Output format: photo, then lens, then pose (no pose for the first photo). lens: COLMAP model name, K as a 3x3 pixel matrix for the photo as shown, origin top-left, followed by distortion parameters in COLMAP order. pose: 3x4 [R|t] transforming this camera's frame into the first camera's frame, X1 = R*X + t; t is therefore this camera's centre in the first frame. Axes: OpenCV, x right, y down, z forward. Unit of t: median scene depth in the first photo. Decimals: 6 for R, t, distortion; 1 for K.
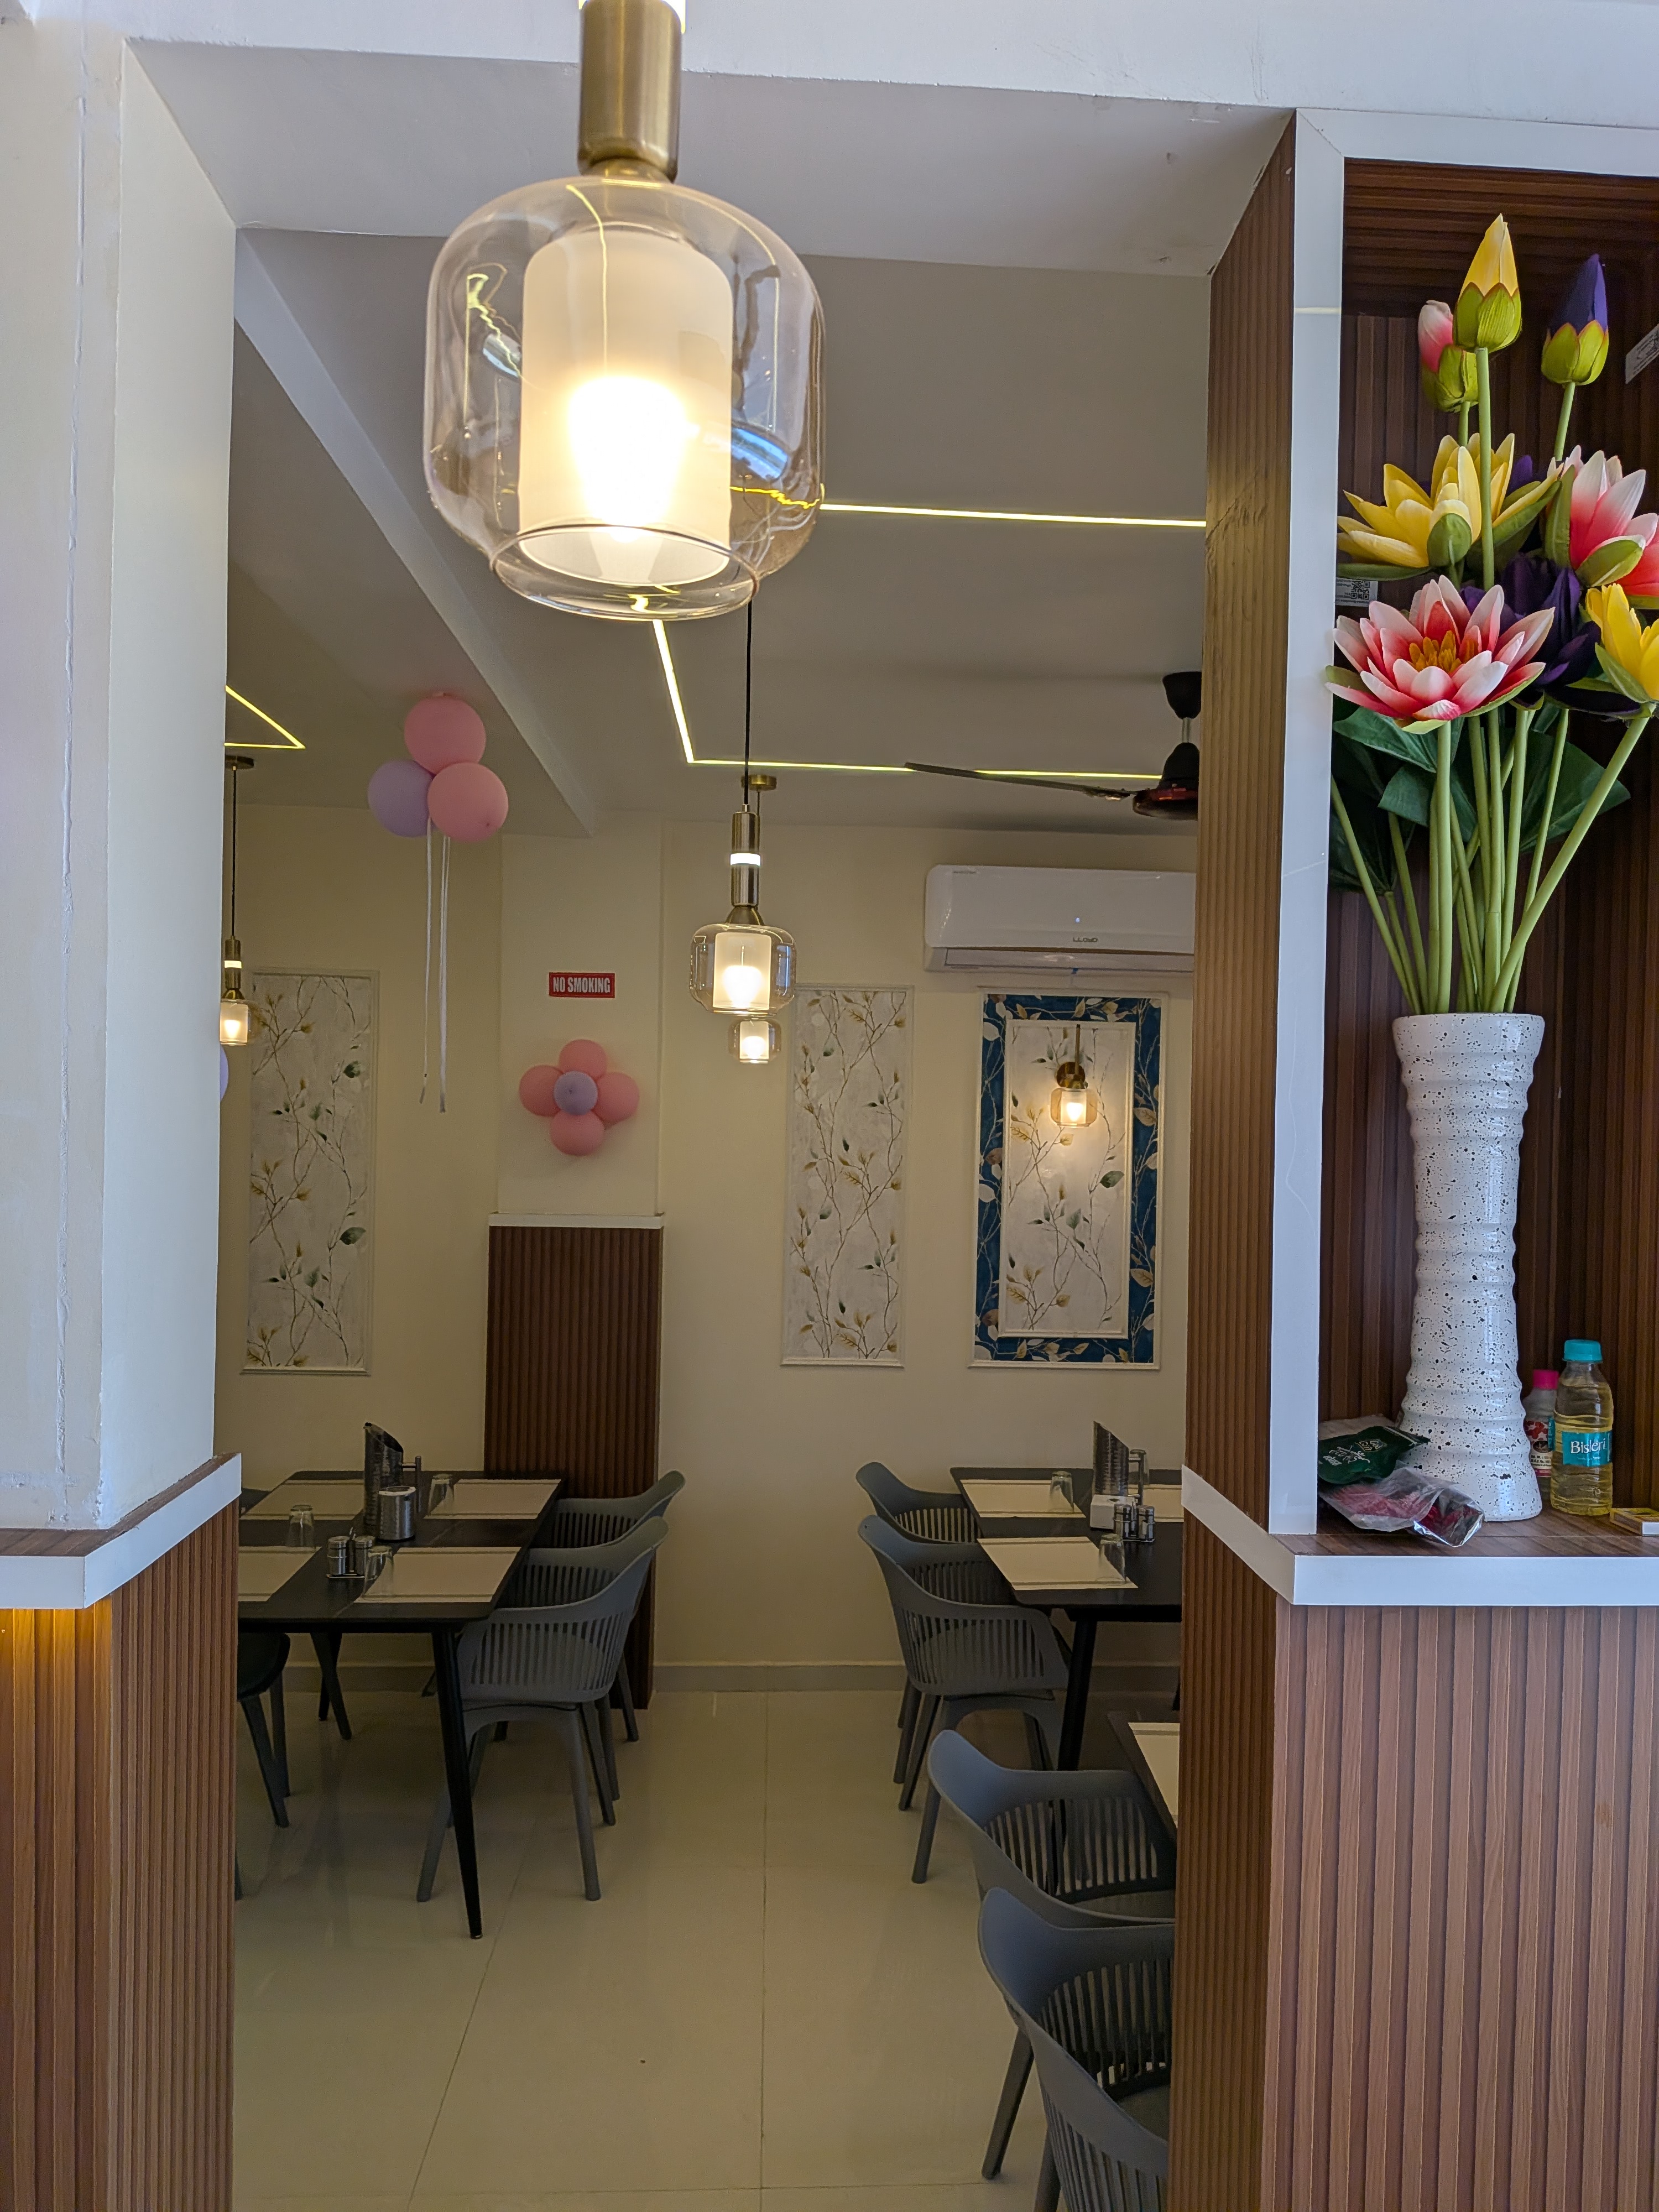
lens RADIAL K [[1573.0, 0, 844.6], [0, 1573.0, 1099.5], [0, 0, 1]] dist [-0.004546, -0.010953]
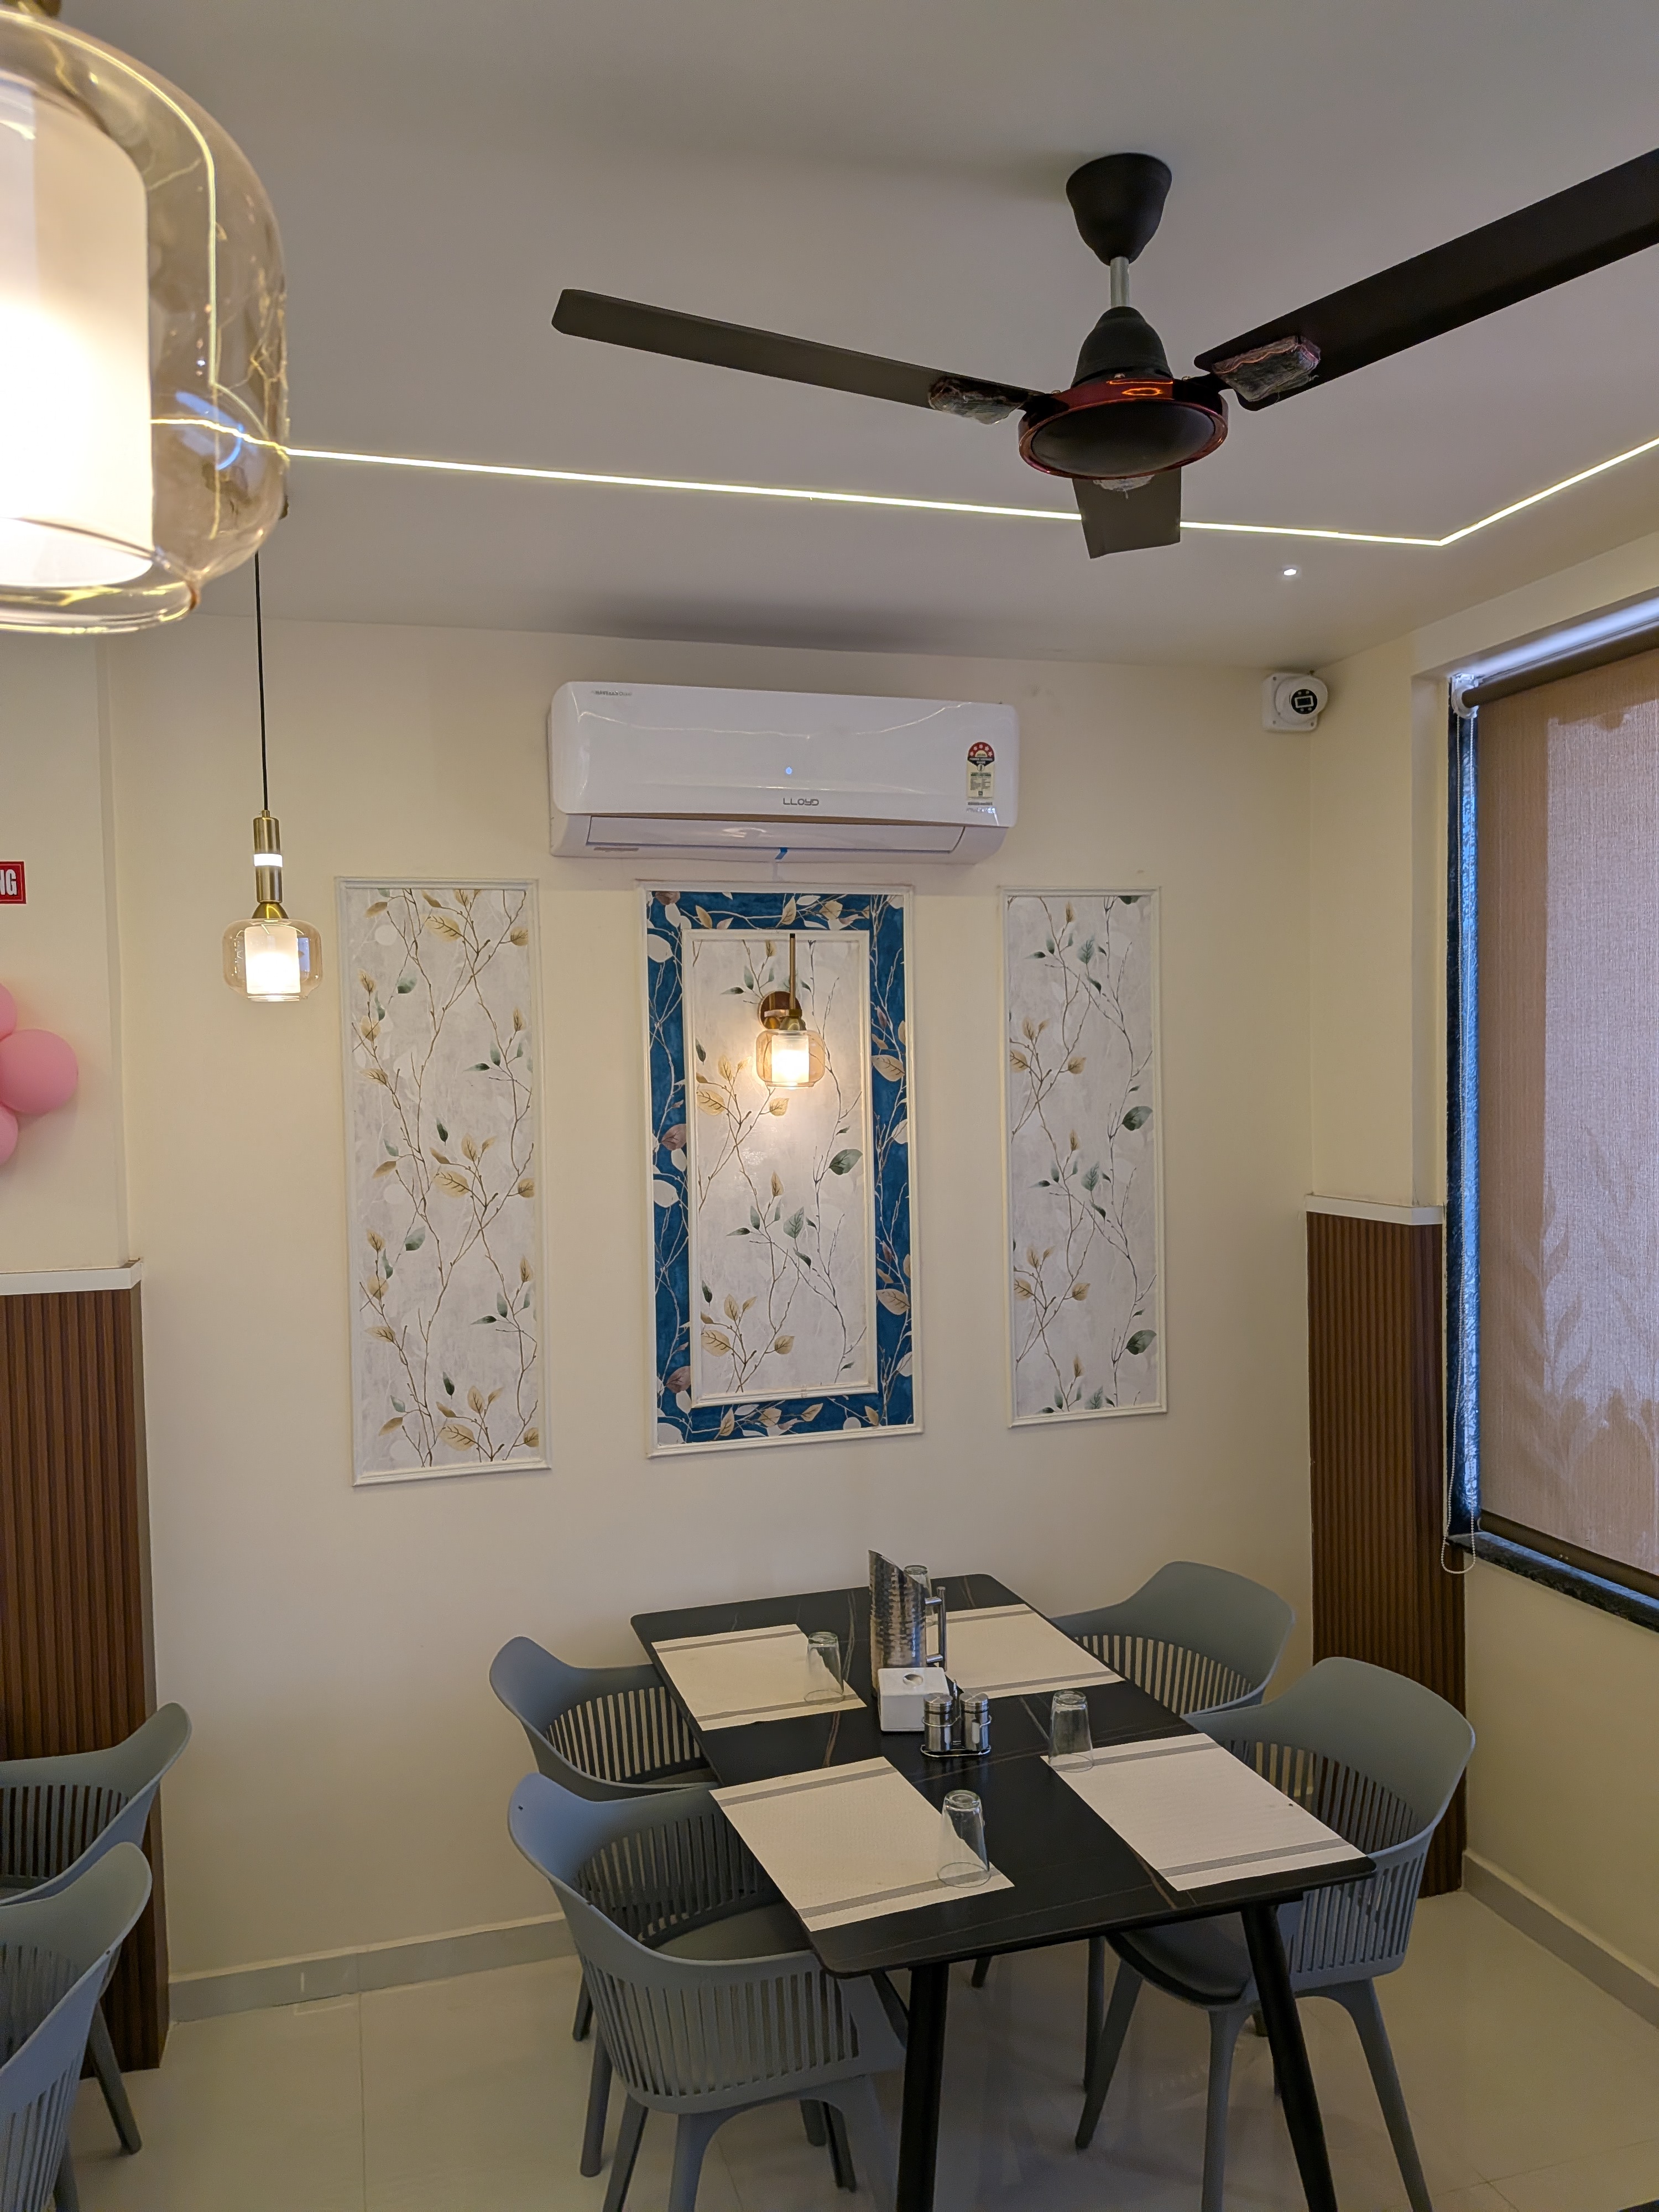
lens RADIAL K [[1573.0, 0, 825.1], [0, 1573.0, 1124.2], [0, 0, 1]] dist [-0.004546, -0.010953]
pose [[0.967463, -0.049843, 0.248055, -0.006878], [0.039821, 0.998181, 0.045258, 0.003260], [-0.249859, -0.033907, 0.967688, 0.344928]]
